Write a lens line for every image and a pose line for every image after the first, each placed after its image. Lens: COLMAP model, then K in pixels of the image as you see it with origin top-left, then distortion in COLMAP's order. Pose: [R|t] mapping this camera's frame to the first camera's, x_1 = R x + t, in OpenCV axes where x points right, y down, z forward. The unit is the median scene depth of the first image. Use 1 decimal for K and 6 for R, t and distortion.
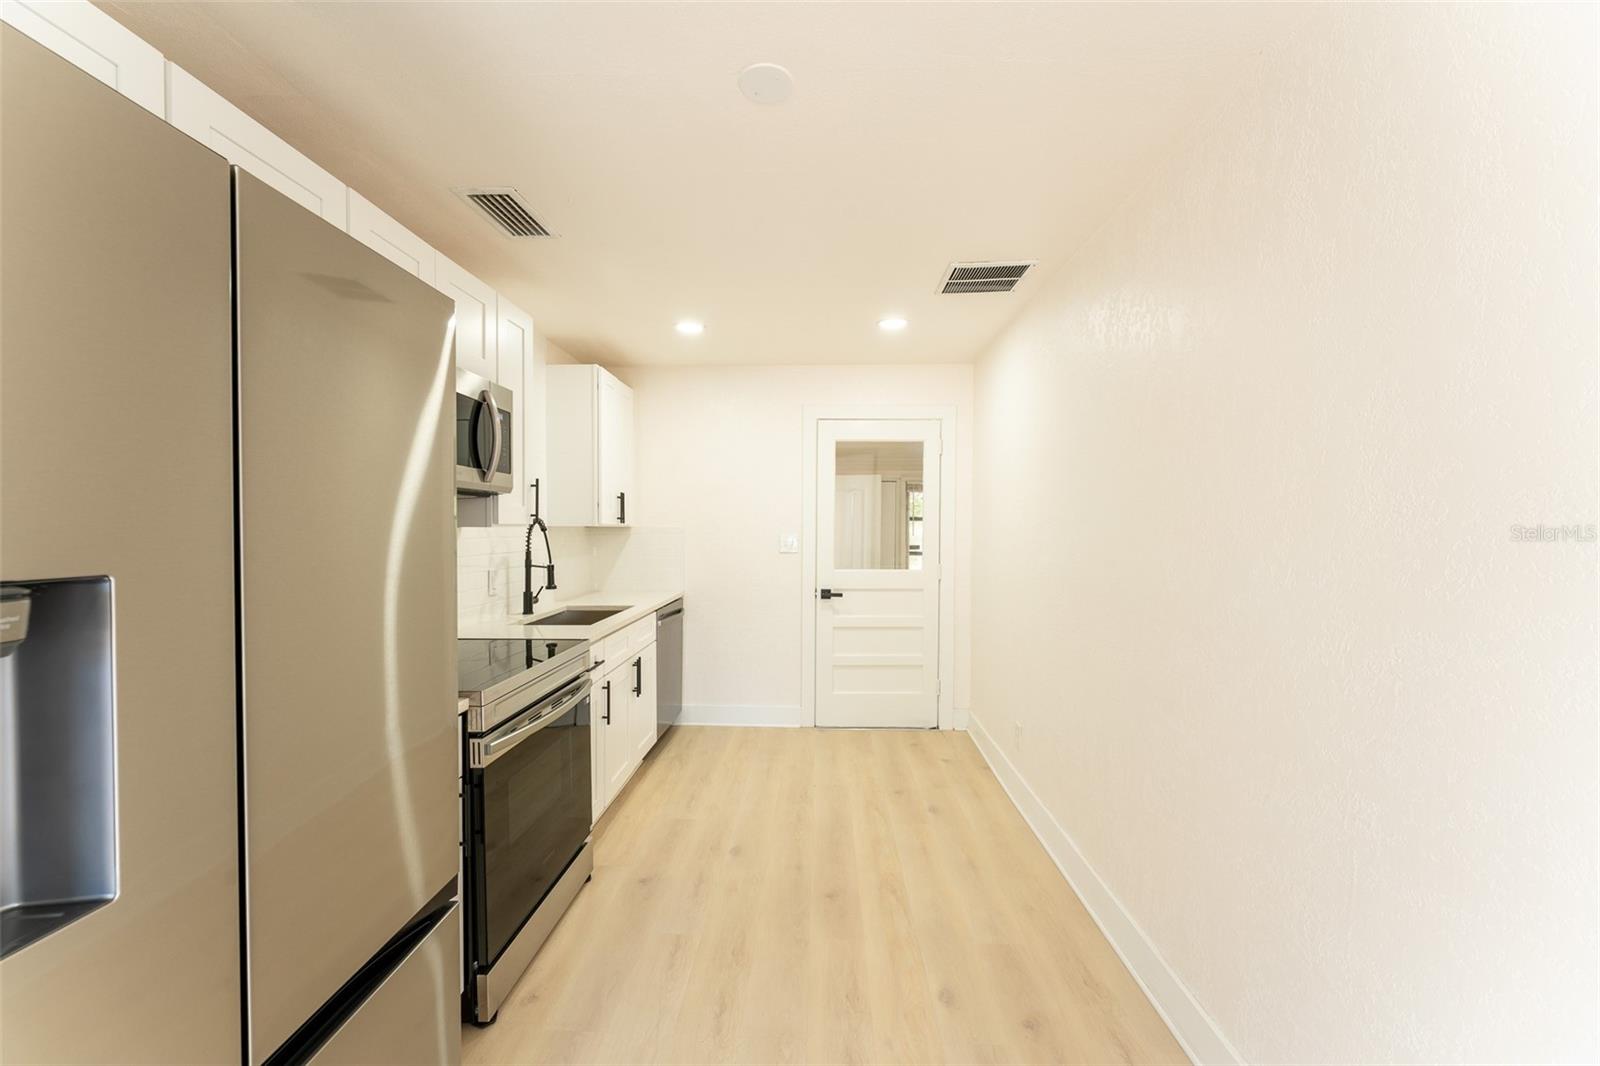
lens RADIAL K [[654.1, 0, 798.9], [0, 654.1, 533.1], [0, 0, 1]] dist [0.000102, -0.000006]
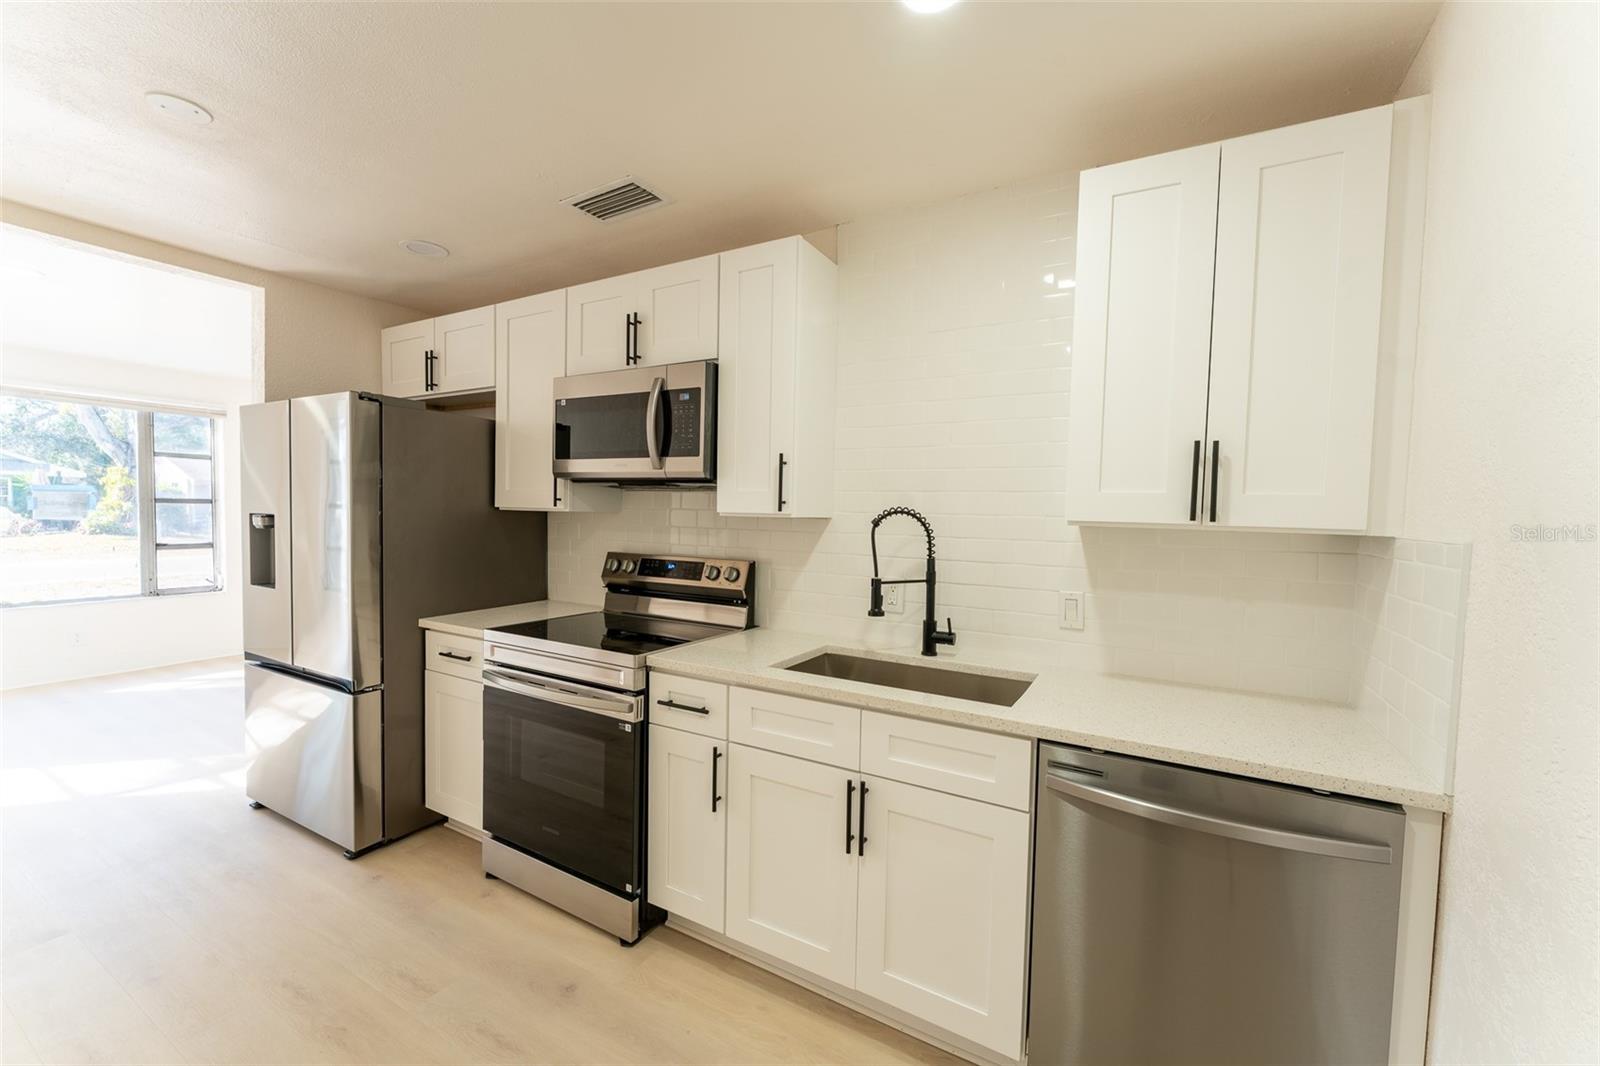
lens RADIAL K [[654.1, 0, 799.9], [0, 654.1, 536.7], [0, 0, 1]] dist [0.000102, -0.000006]
pose [[-0.470546, 0.019693, -0.882156, 0.236943], [-0.035662, 0.998510, 0.041313, -0.017769], [0.881654, 0.050899, -0.469143, 1.290130]]
